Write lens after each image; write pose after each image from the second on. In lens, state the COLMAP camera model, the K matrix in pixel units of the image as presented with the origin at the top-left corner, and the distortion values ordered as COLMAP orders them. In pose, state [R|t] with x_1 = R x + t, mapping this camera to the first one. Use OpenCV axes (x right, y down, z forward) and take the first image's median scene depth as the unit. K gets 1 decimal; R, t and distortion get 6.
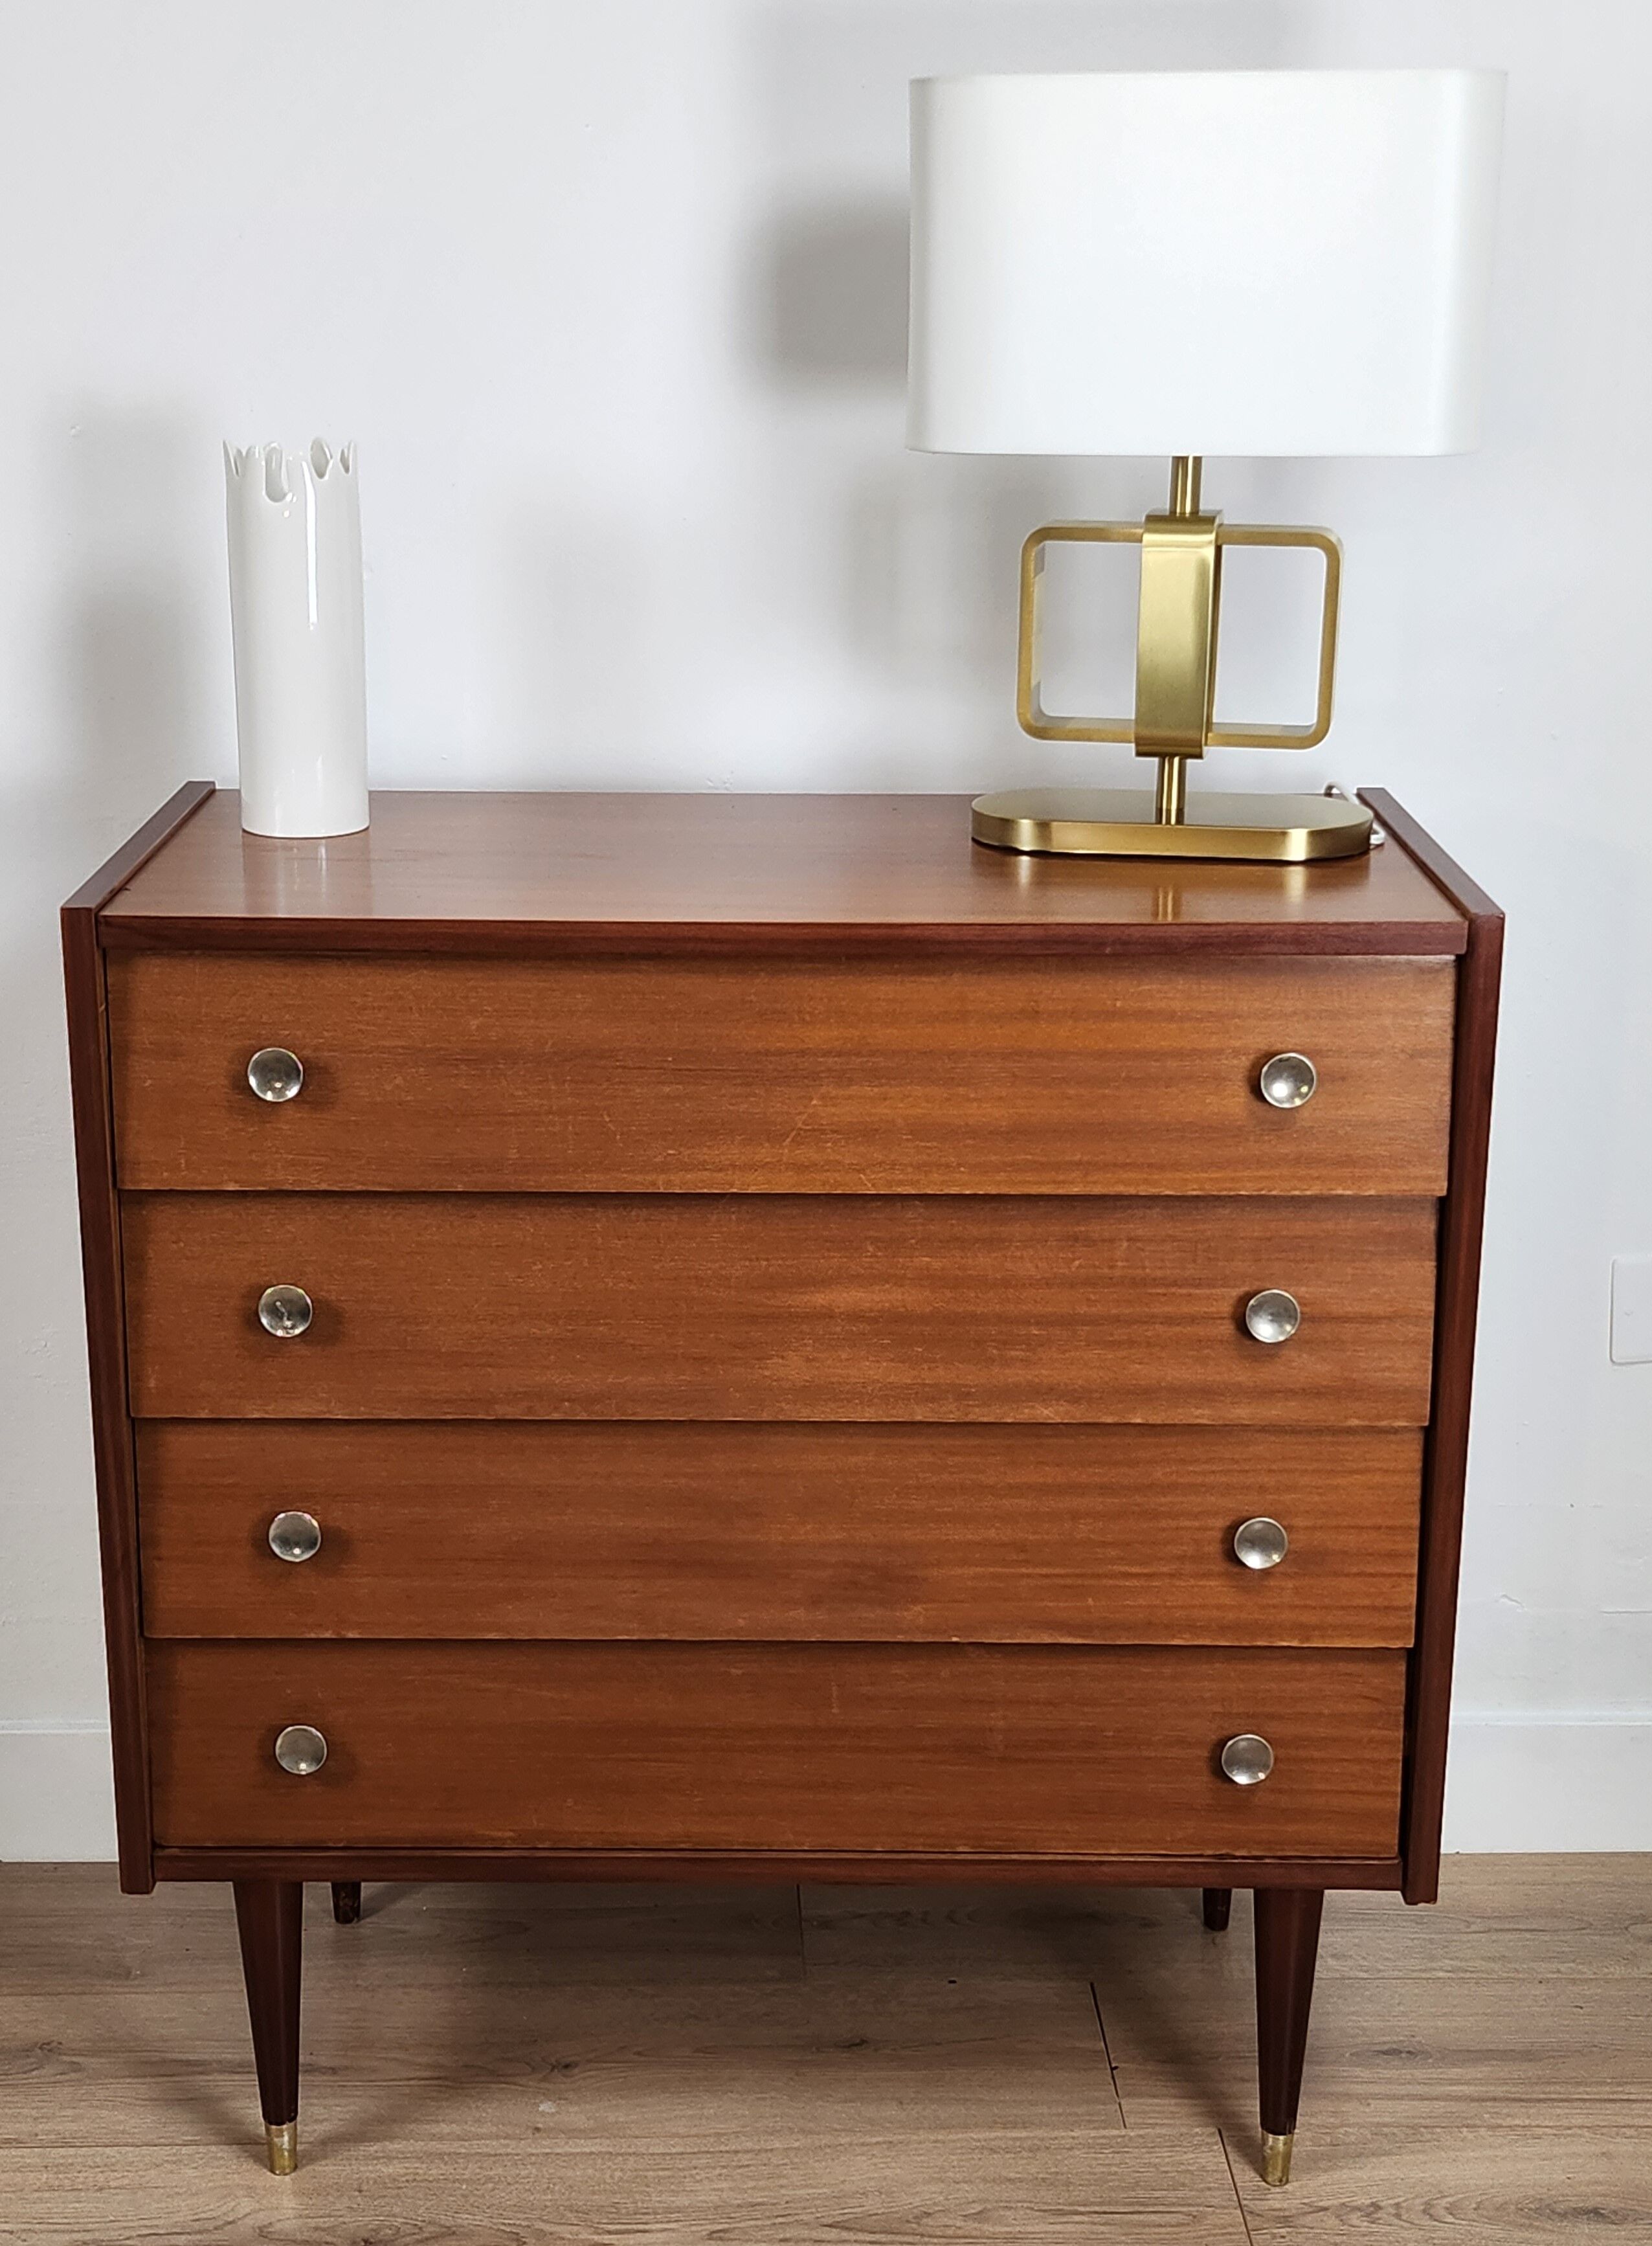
lens RADIAL K [[3085.7, 0, 778.4], [0, 3085.7, 1224.9], [0, 0, 1]] dist [0.069978, 0.000000]
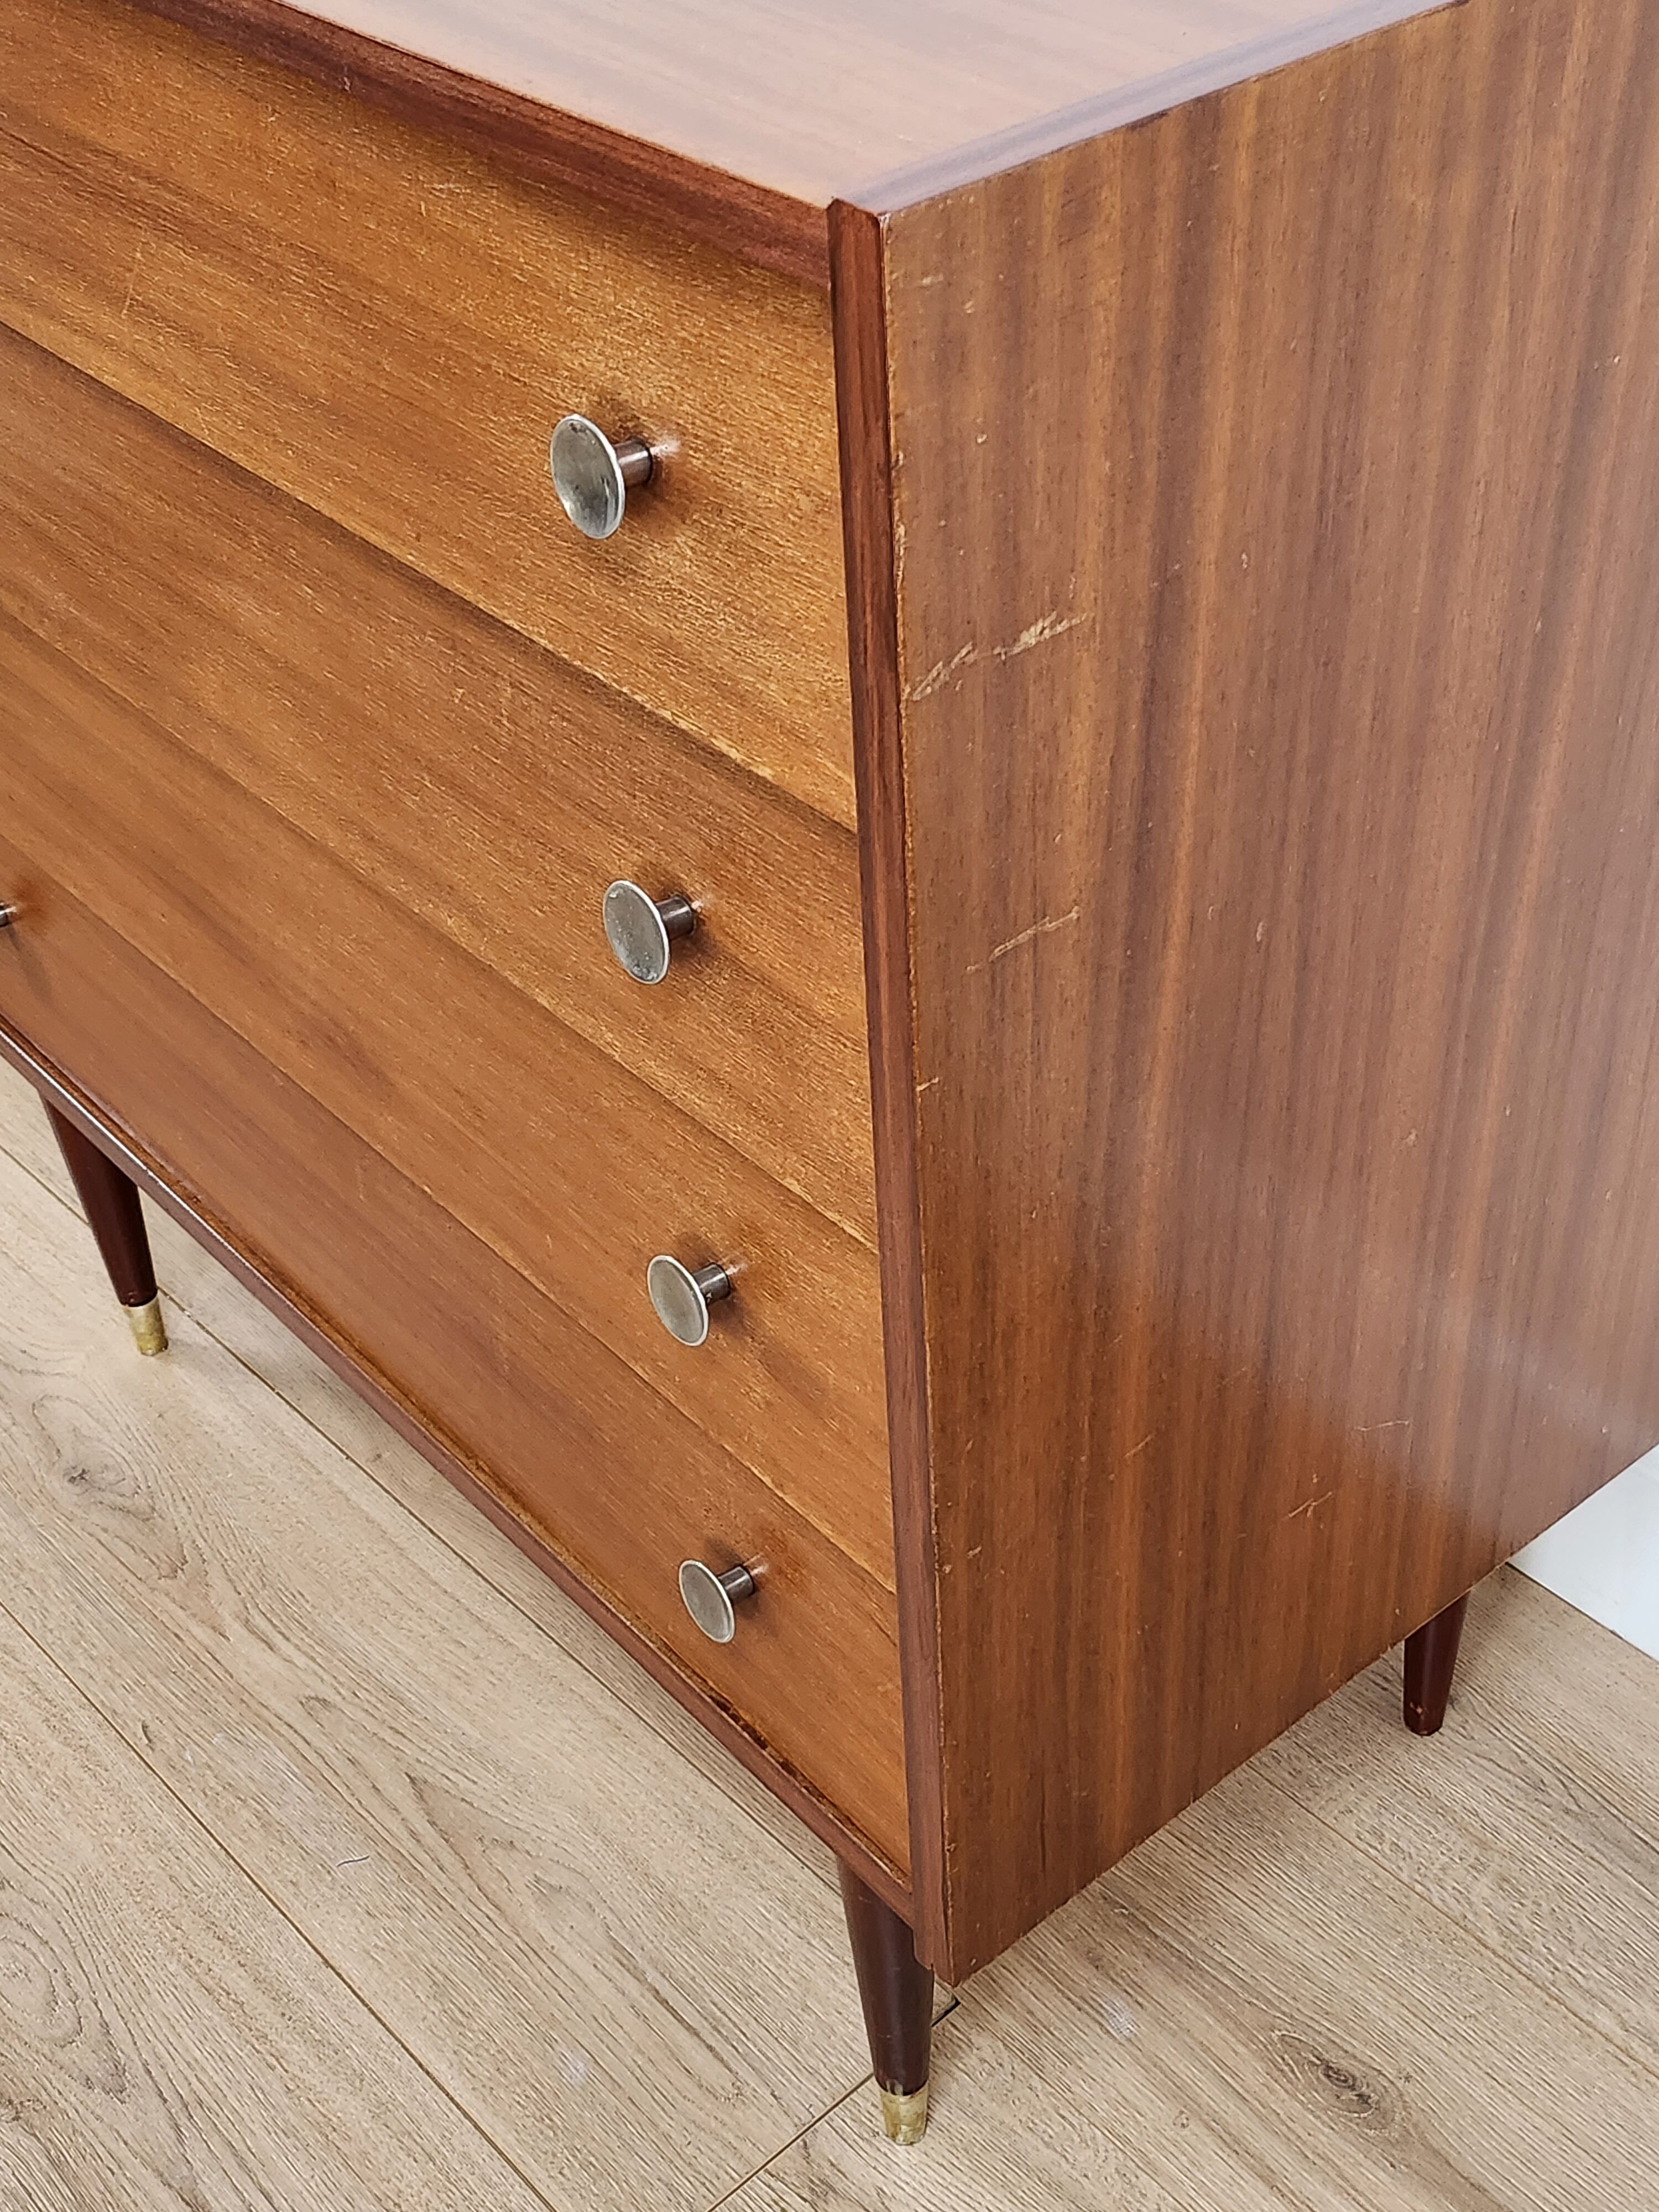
lens RADIAL K [[2789.5, 0, 797.7], [0, 2789.5, 1080.1], [0, 0, 1]] dist [0.046500, 0.000000]
pose [[0.648705, 0.435599, -0.624048, 0.447916], [-0.178750, 0.884264, 0.431423, -0.140870], [0.739750, -0.168318, 0.651489, 0.698963]]
